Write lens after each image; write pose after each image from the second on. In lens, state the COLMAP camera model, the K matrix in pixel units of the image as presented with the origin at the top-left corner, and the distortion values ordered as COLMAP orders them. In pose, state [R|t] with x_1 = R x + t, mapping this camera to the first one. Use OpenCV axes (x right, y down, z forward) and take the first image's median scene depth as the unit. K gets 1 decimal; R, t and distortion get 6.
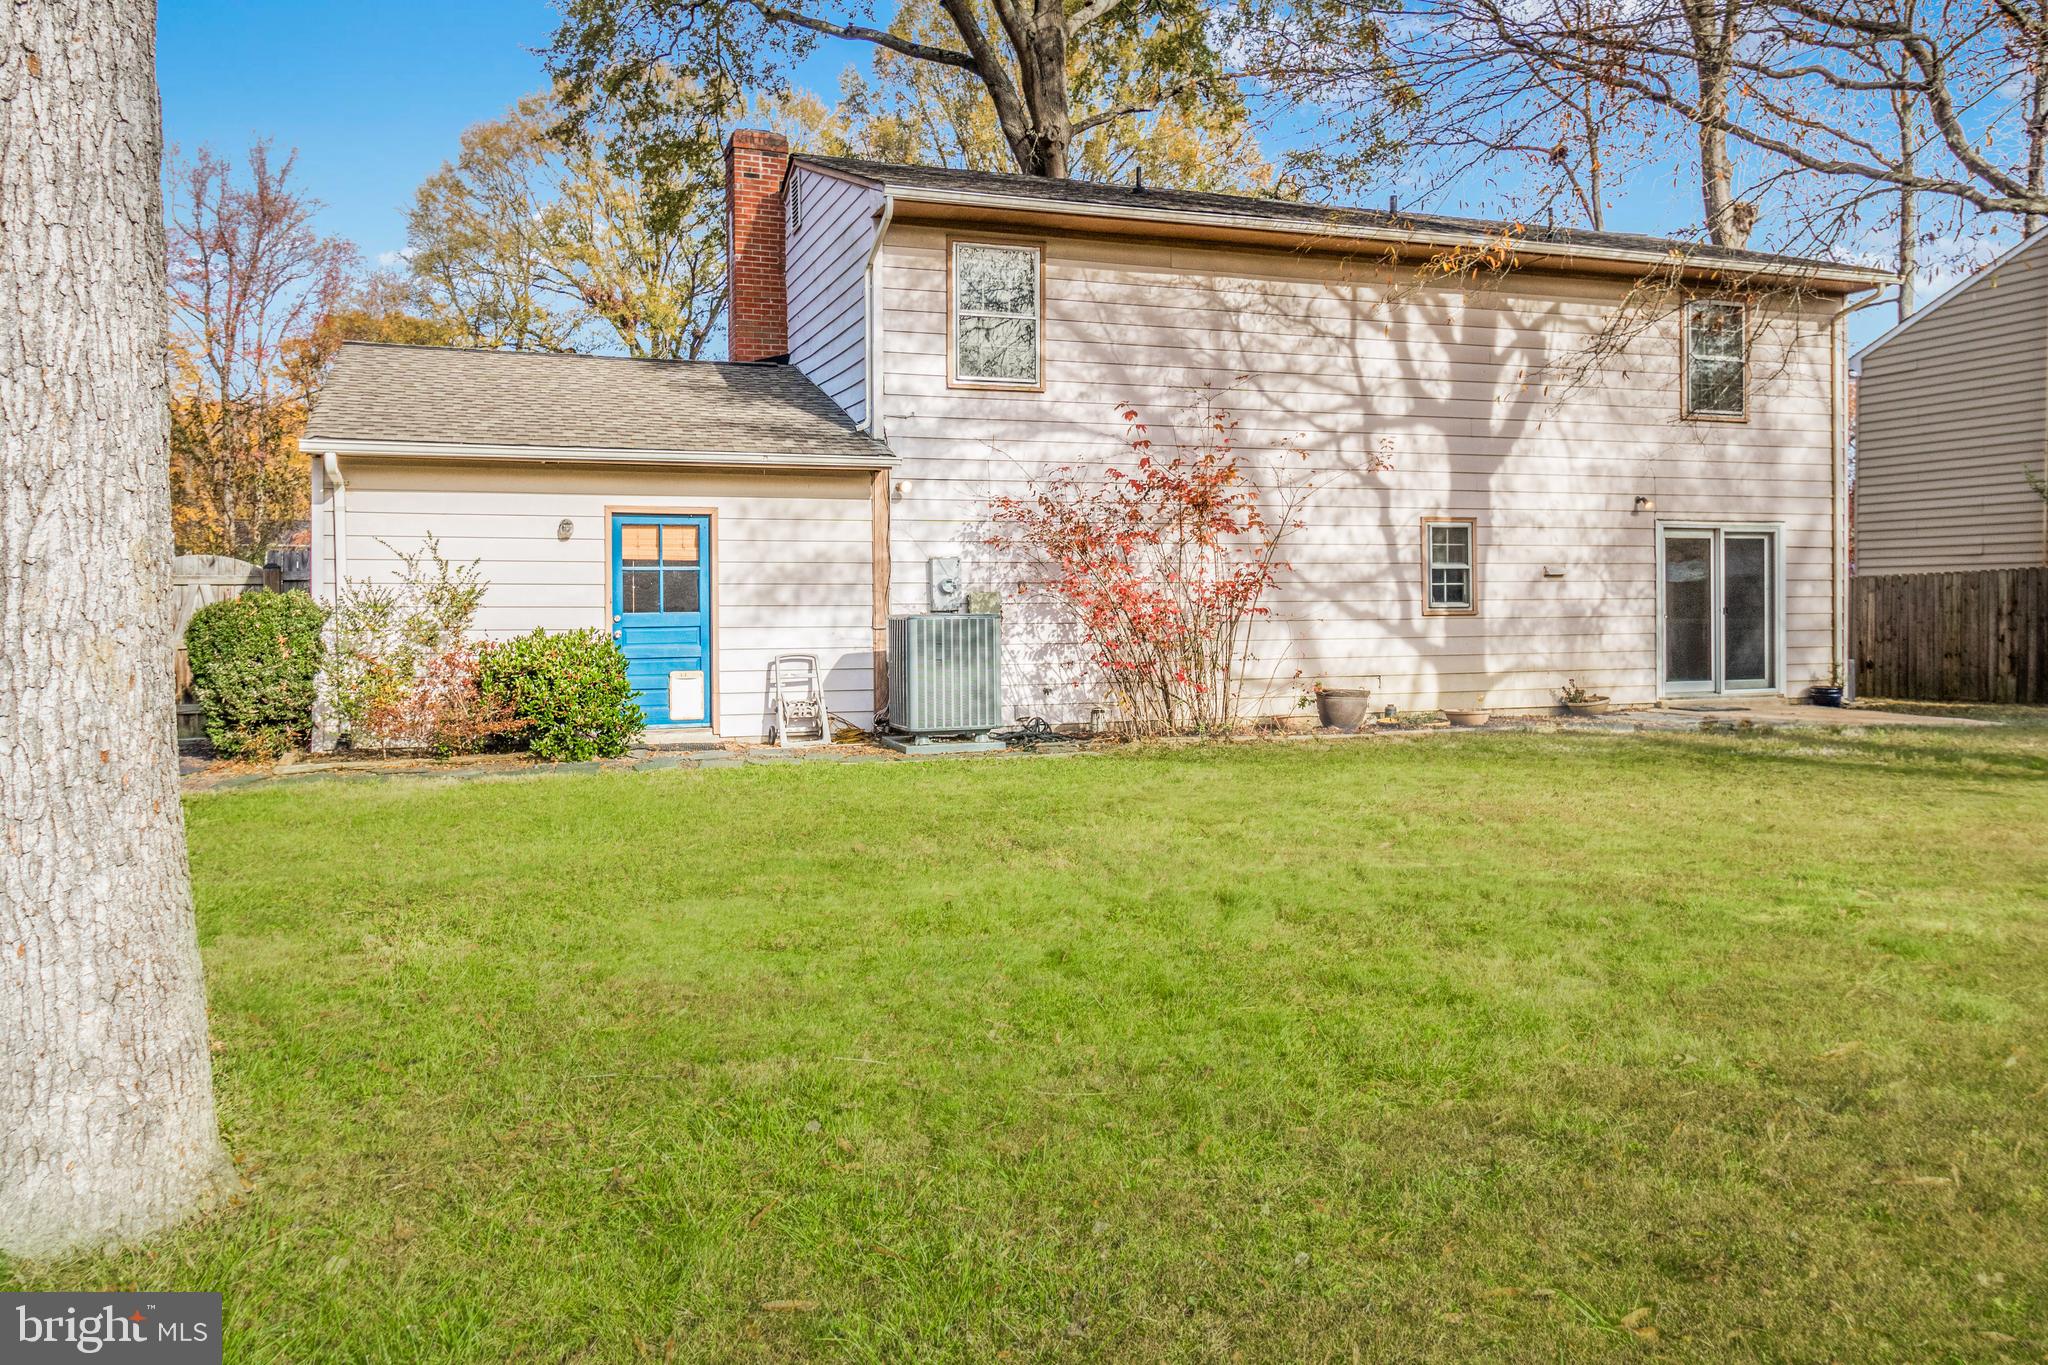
lens RADIAL K [[1539.1, 0, 1034.5], [0, 1539.1, 667.6], [0, 0, 1]] dist [0.015571, 0.006158]
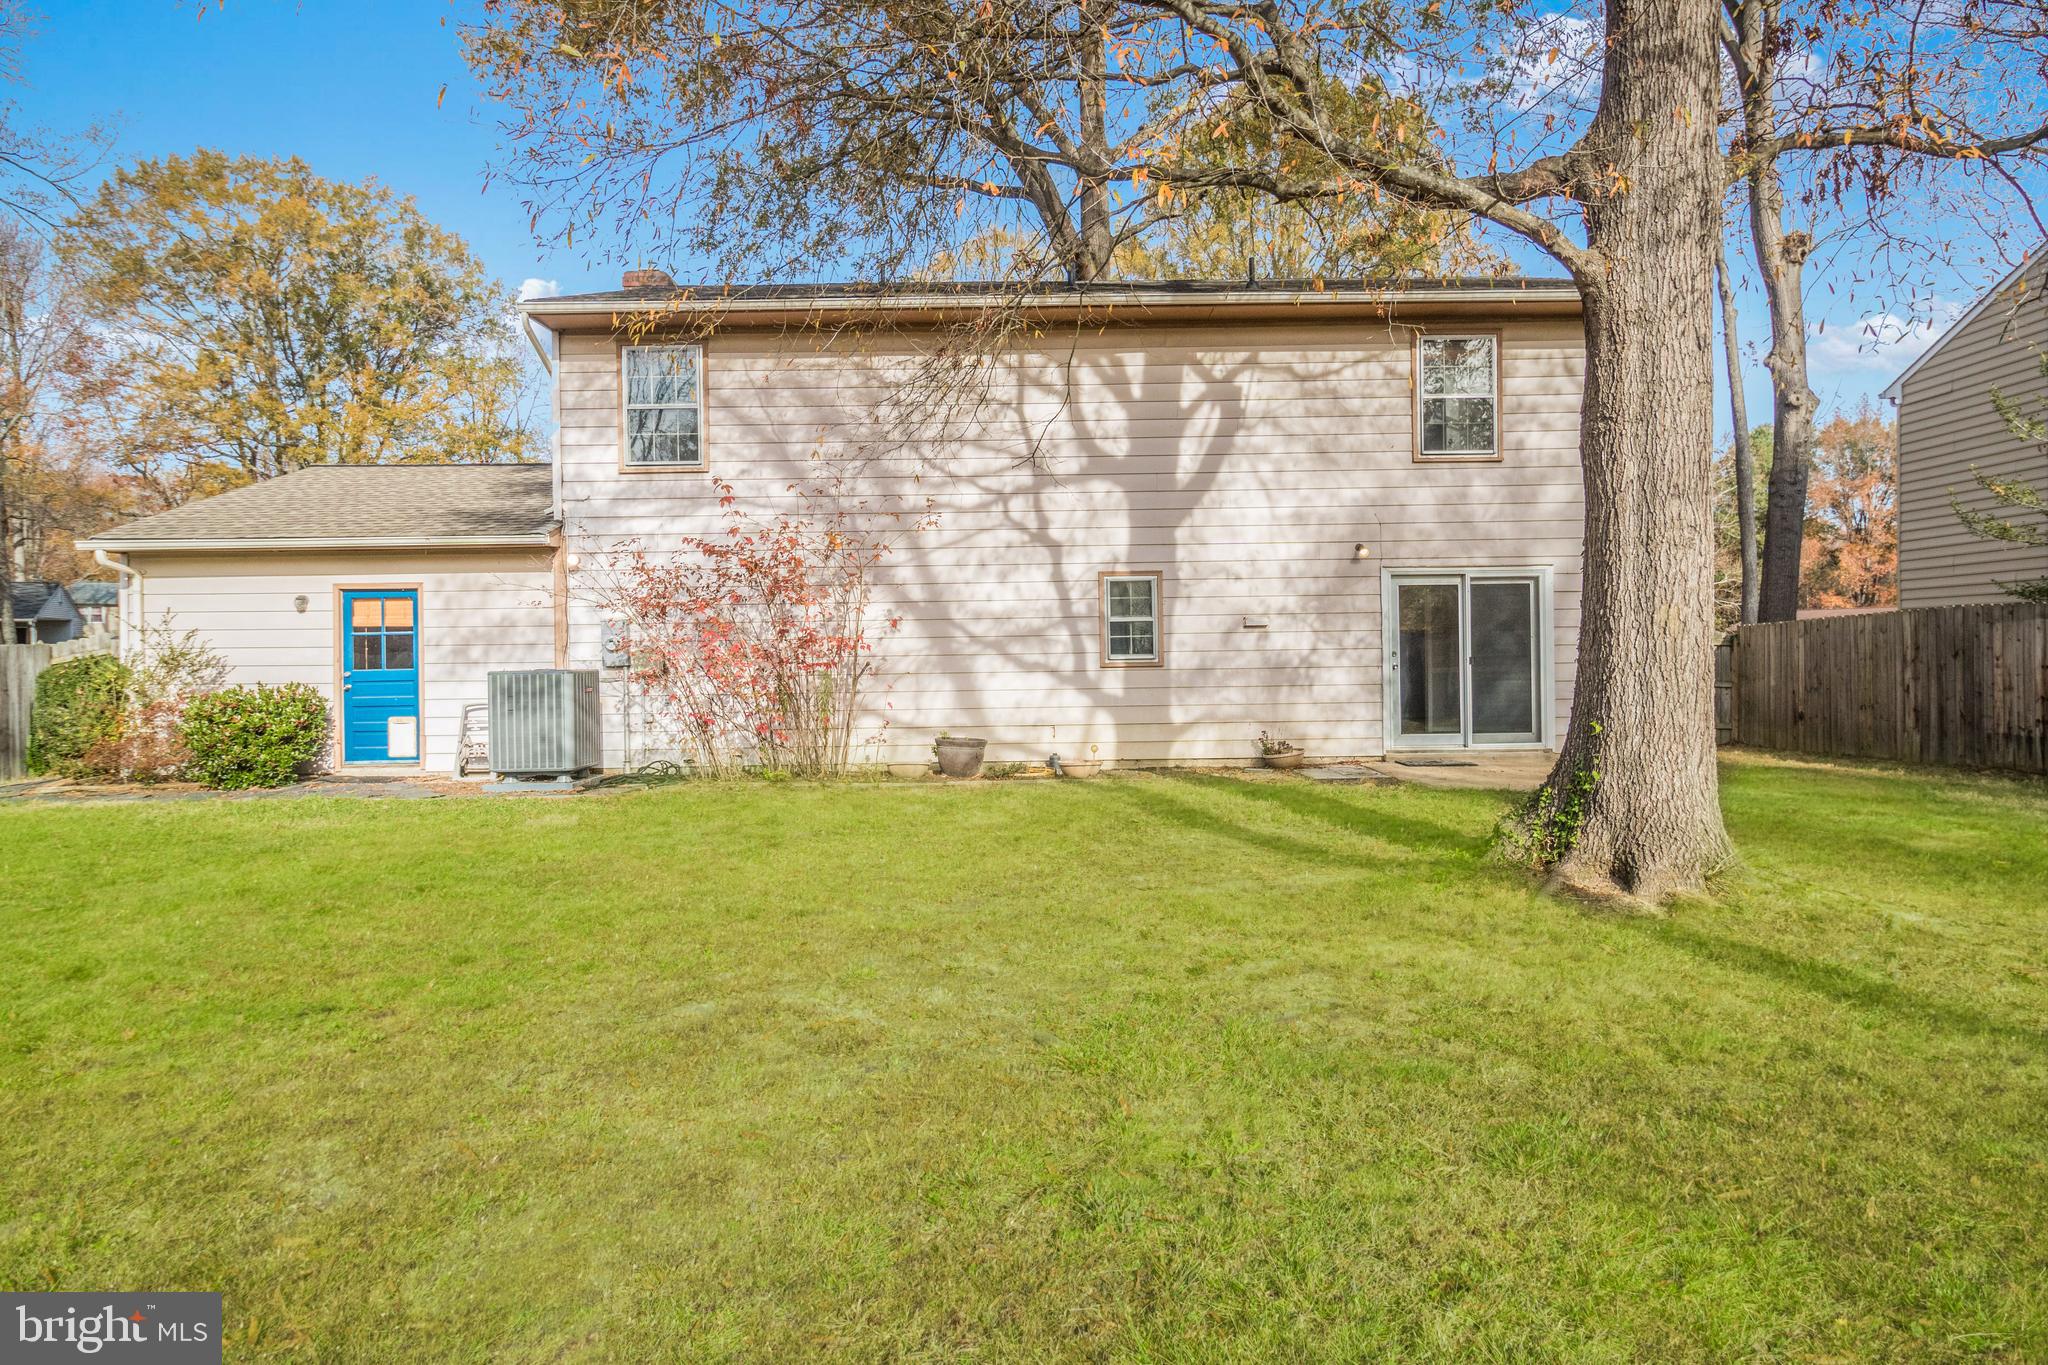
lens RADIAL K [[1257.0, 0, 1016.3], [0, 1257.0, 681.2], [0, 0, 1]] dist [-0.002476, 0.002764]
pose [[0.940992, -0.002090, -0.338423, 0.485319], [-0.005161, 0.999776, -0.020525, -0.007027], [0.338390, 0.021060, 0.940770, 0.196424]]
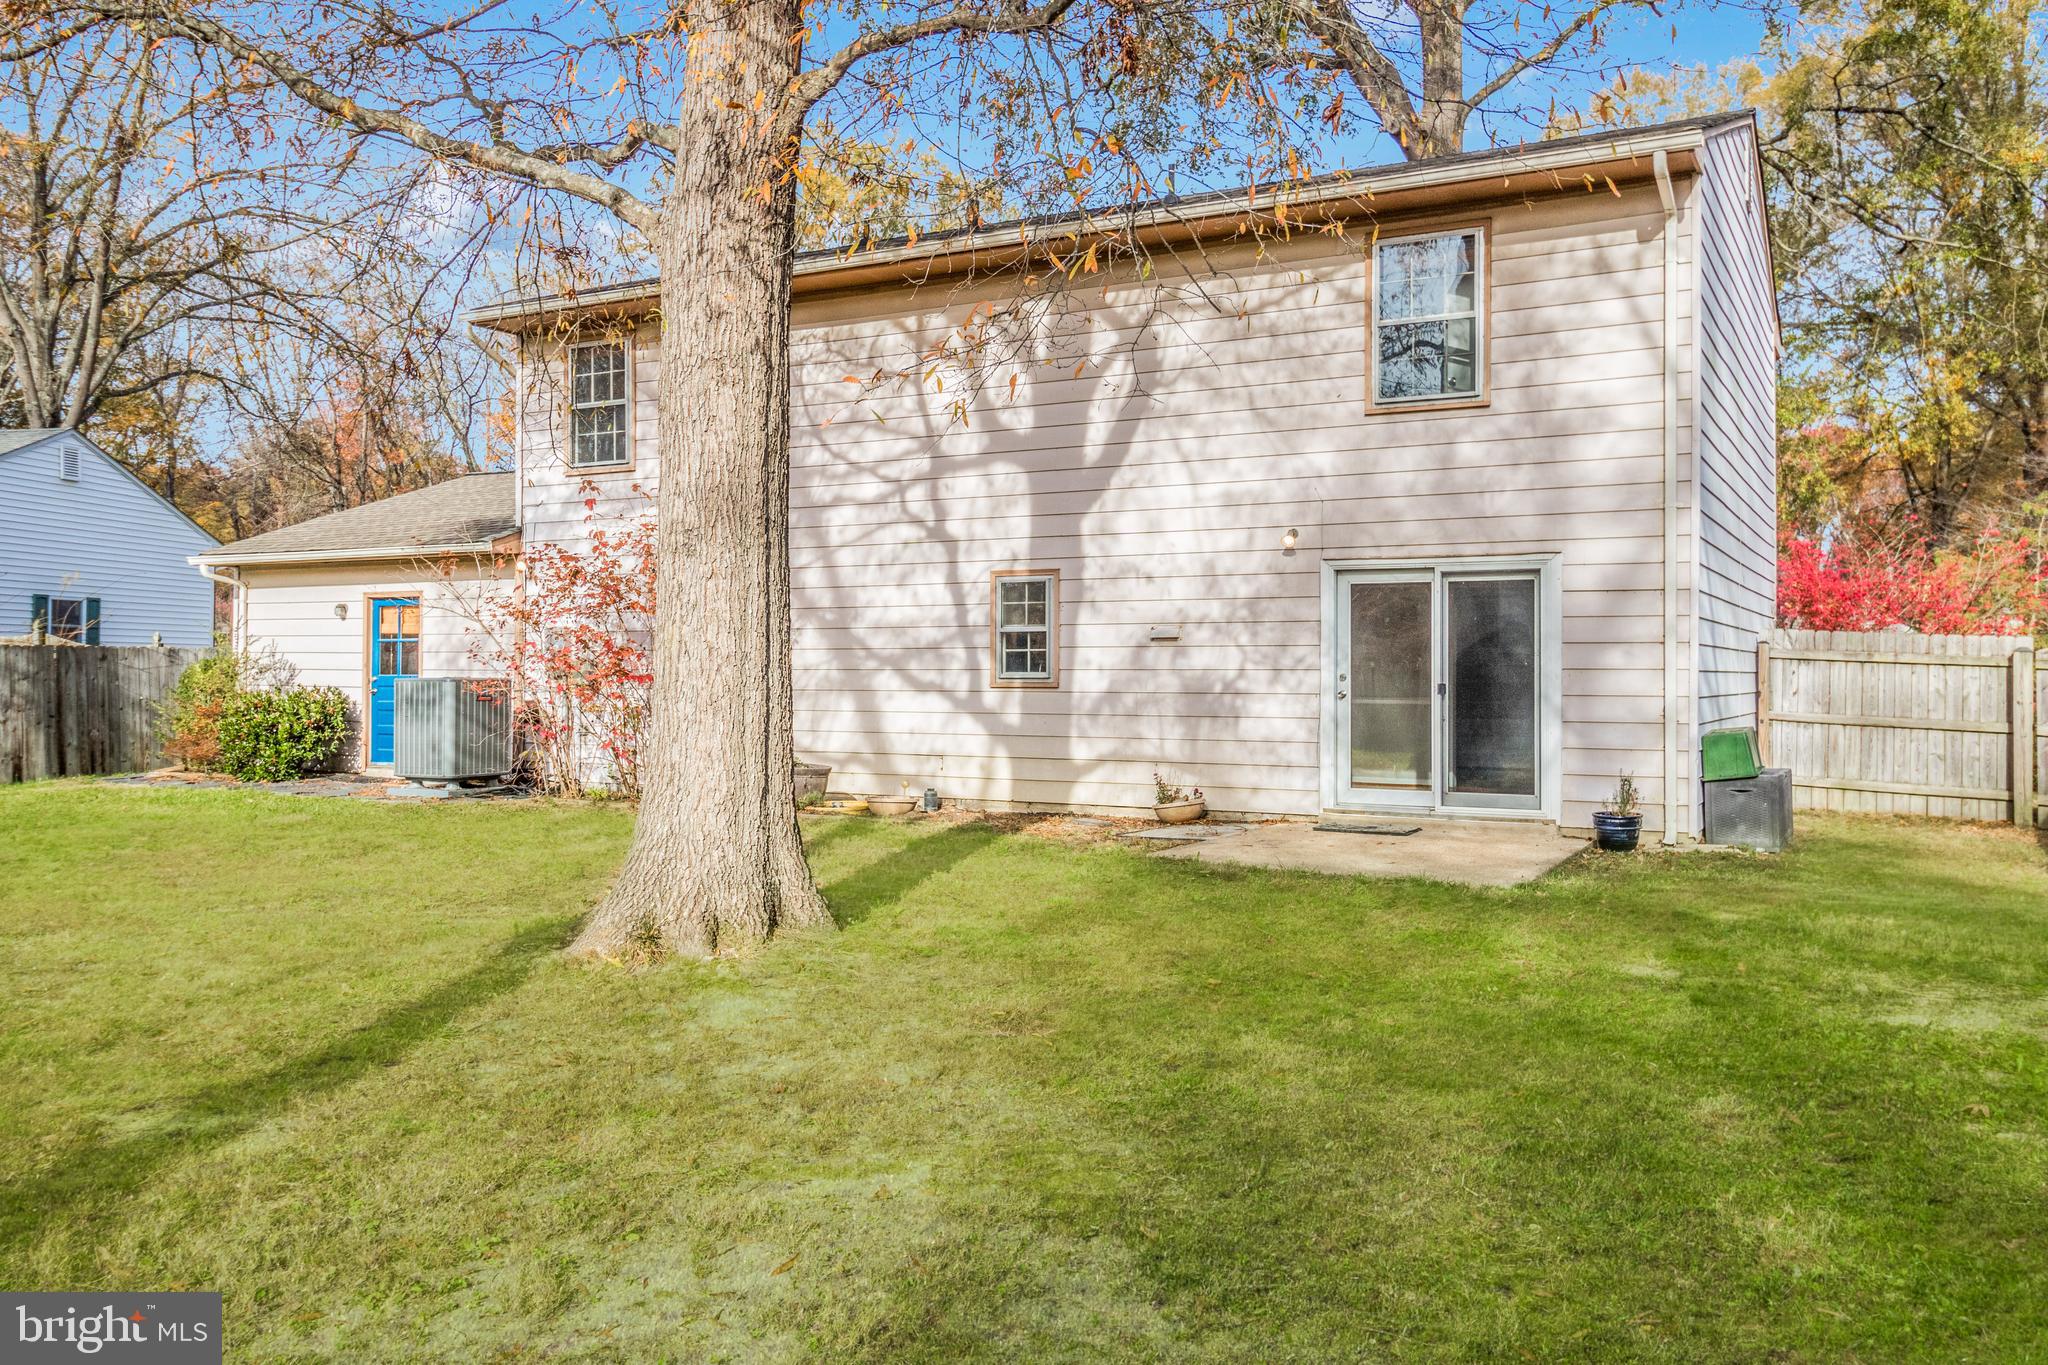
lens RADIAL K [[1577.0, 0, 1013.6], [0, 1577.0, 680.7], [0, 0, 1]] dist [0.027000, 0.001051]
pose [[0.665040, 0.017094, -0.746613, 0.909593], [-0.030941, 0.999510, -0.004677, -0.034200], [0.746167, 0.026212, 0.665243, 0.434079]]
